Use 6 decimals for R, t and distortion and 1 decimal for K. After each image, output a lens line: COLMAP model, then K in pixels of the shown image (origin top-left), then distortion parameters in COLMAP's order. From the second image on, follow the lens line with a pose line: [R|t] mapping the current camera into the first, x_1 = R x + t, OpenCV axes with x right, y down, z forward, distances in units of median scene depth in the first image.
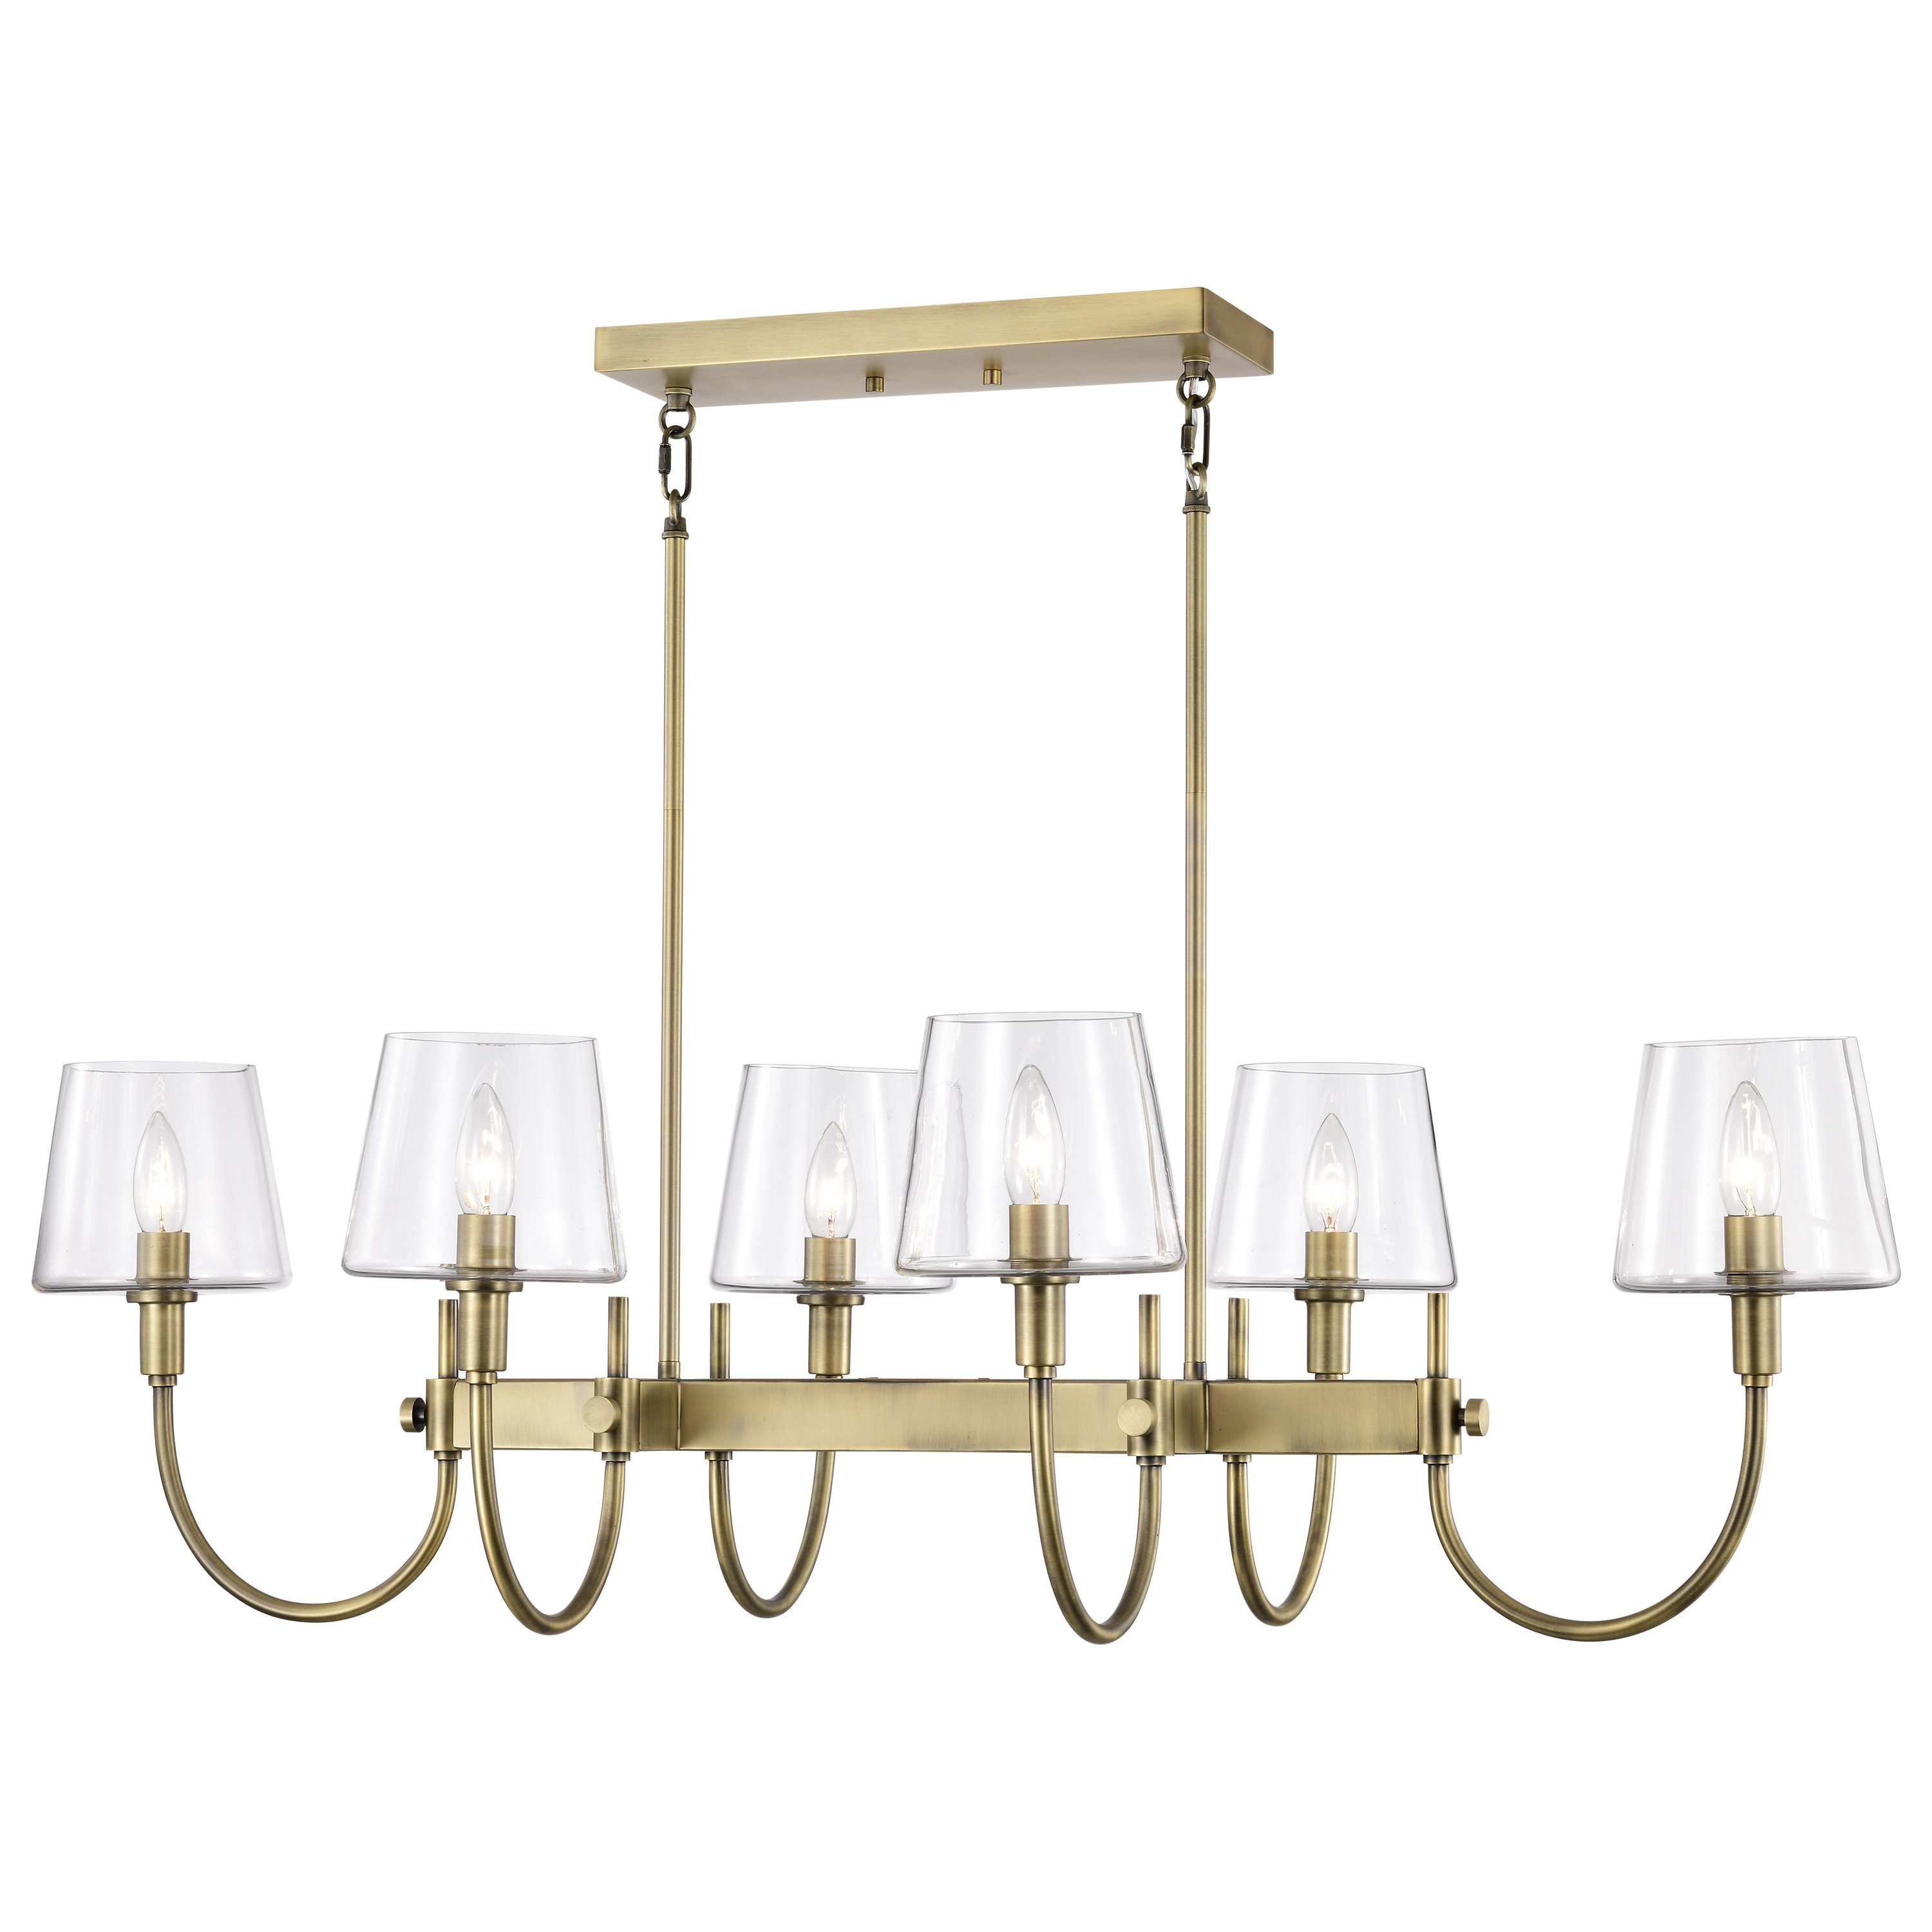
lens RADIAL K [[6345.1, 0, 966.0], [0, 6345.1, 966.0], [0, 0, 1]] dist [0.043889, 0.854570]
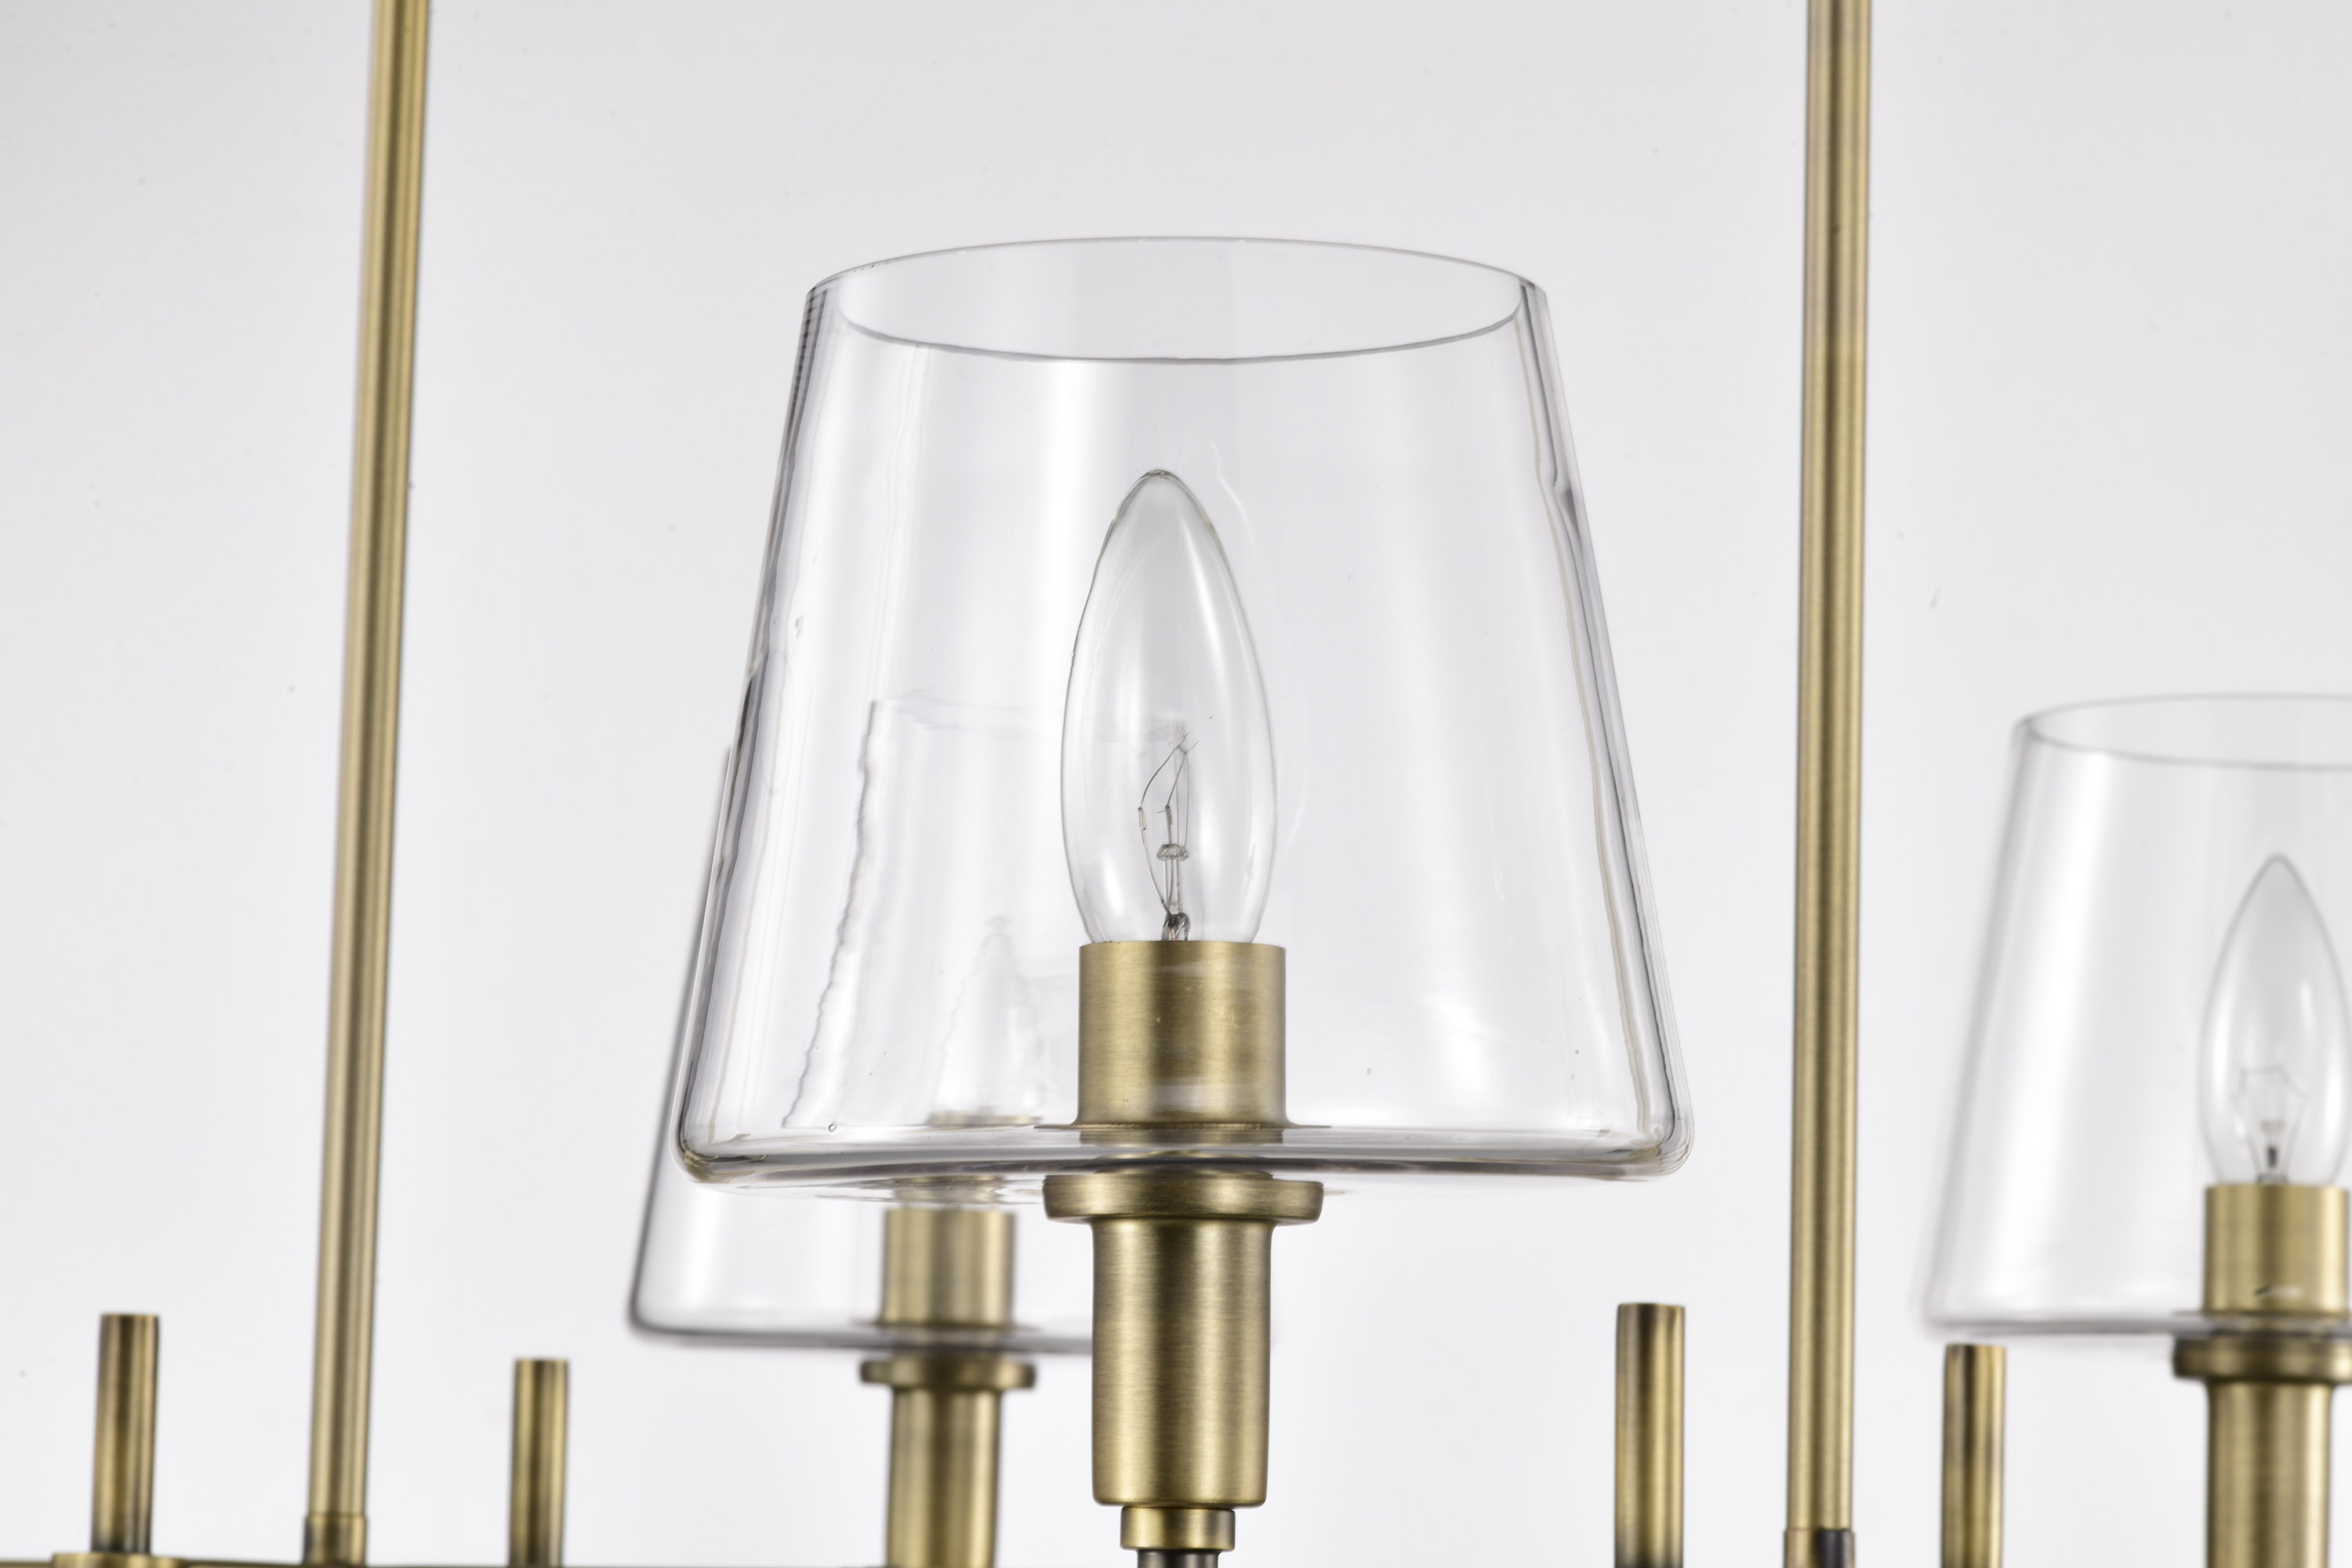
lens RADIAL K [[7209.4, 0, 1213.9], [0, 7209.4, 787.3], [0, 0, 1]] dist [0.002186, 0.051392]
pose [[0.993630, 0.003460, -0.112638, 0.045846], [-0.009835, 0.998378, -0.056085, 0.044759], [0.112261, 0.056836, 0.992052, 0.618360]]
